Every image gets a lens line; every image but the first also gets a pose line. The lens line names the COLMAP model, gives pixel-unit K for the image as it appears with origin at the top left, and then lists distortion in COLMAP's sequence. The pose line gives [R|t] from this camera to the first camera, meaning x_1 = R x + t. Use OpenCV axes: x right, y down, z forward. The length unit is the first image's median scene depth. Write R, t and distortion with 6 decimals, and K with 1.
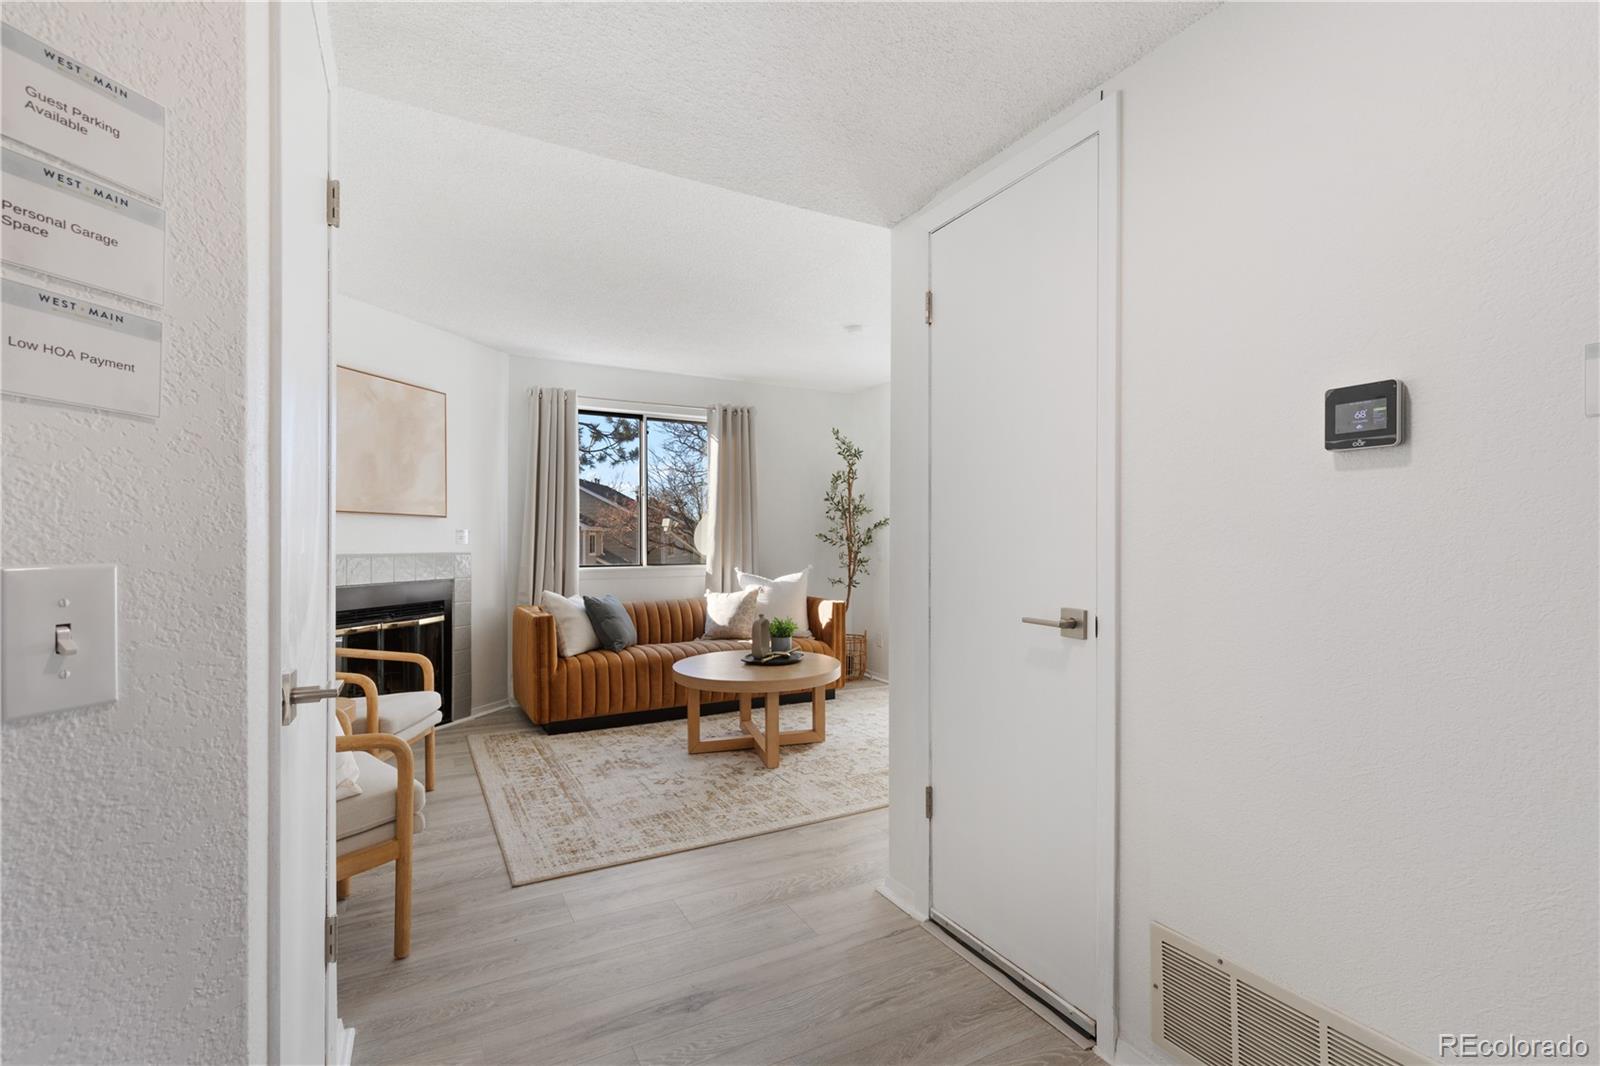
lens RADIAL K [[736.7, 0, 806.6], [0, 736.7, 544.0], [0, 0, 1]] dist [0.014053, -0.000029]
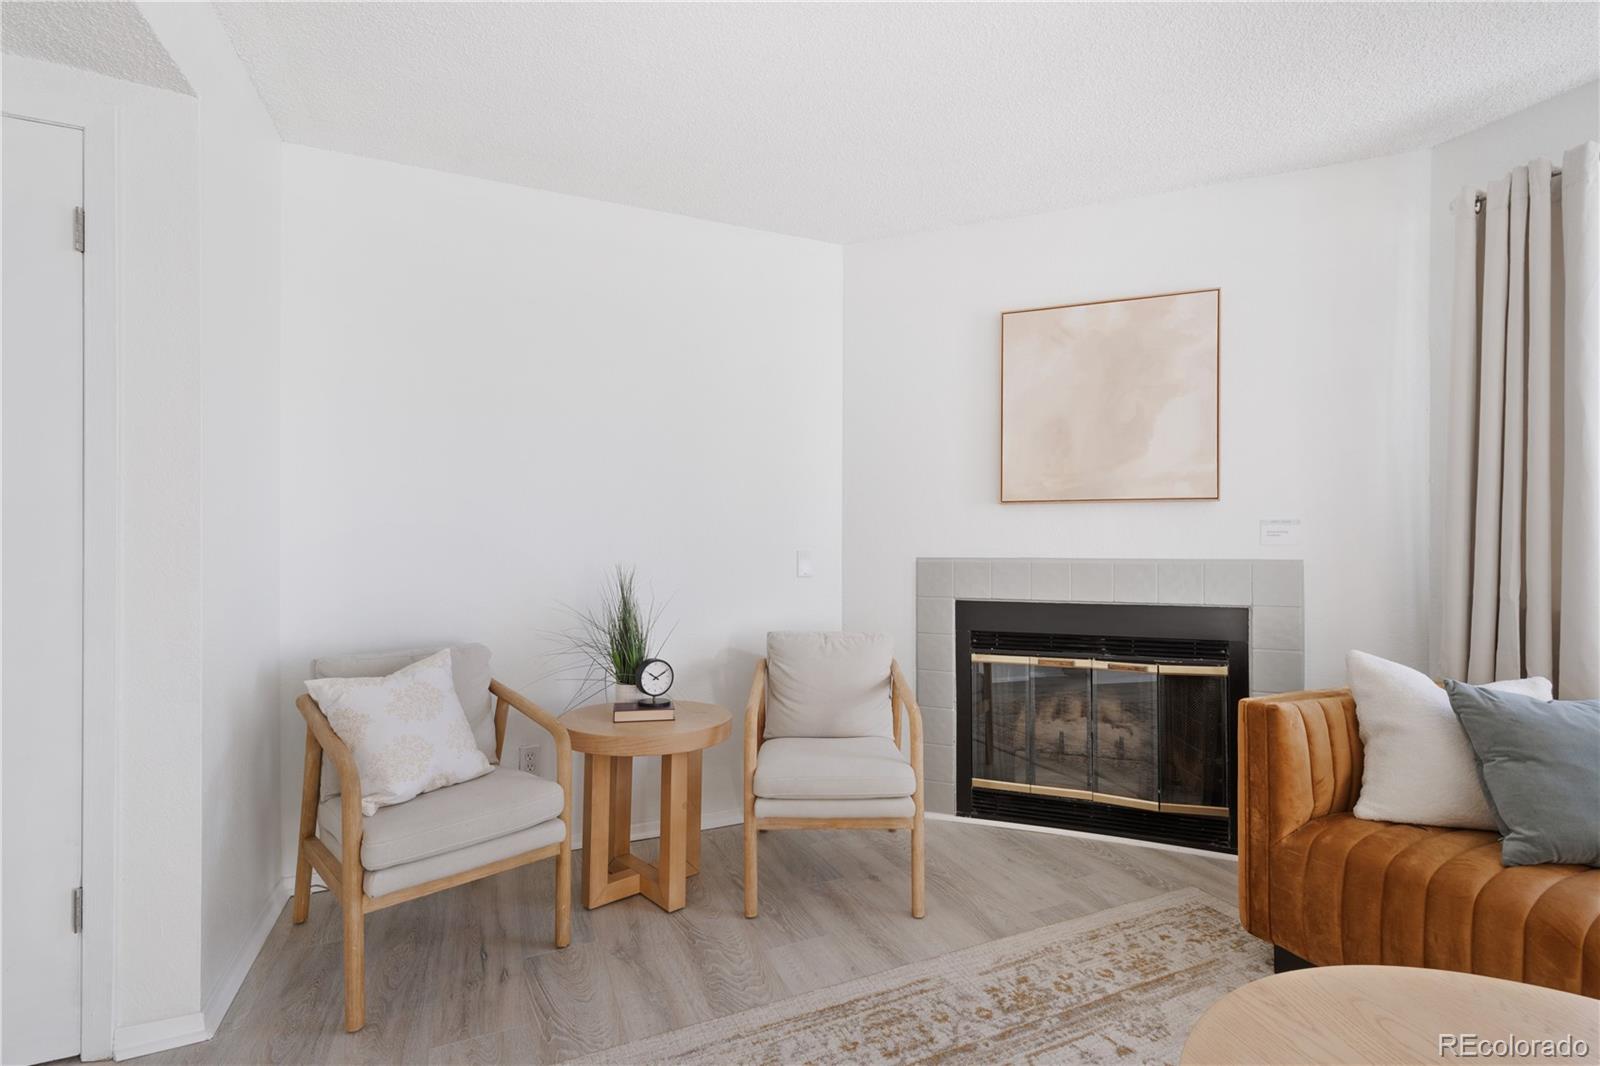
lens RADIAL K [[716.7, 0, 806.4], [0, 716.7, 538.7], [0, 0, 1]] dist [0.008474, -0.001401]
pose [[-0.089778, -0.005631, -0.995946, 0.106810], [-0.002069, 0.999983, -0.005468, -0.001187], [0.995960, 0.001570, -0.089788, 0.714257]]
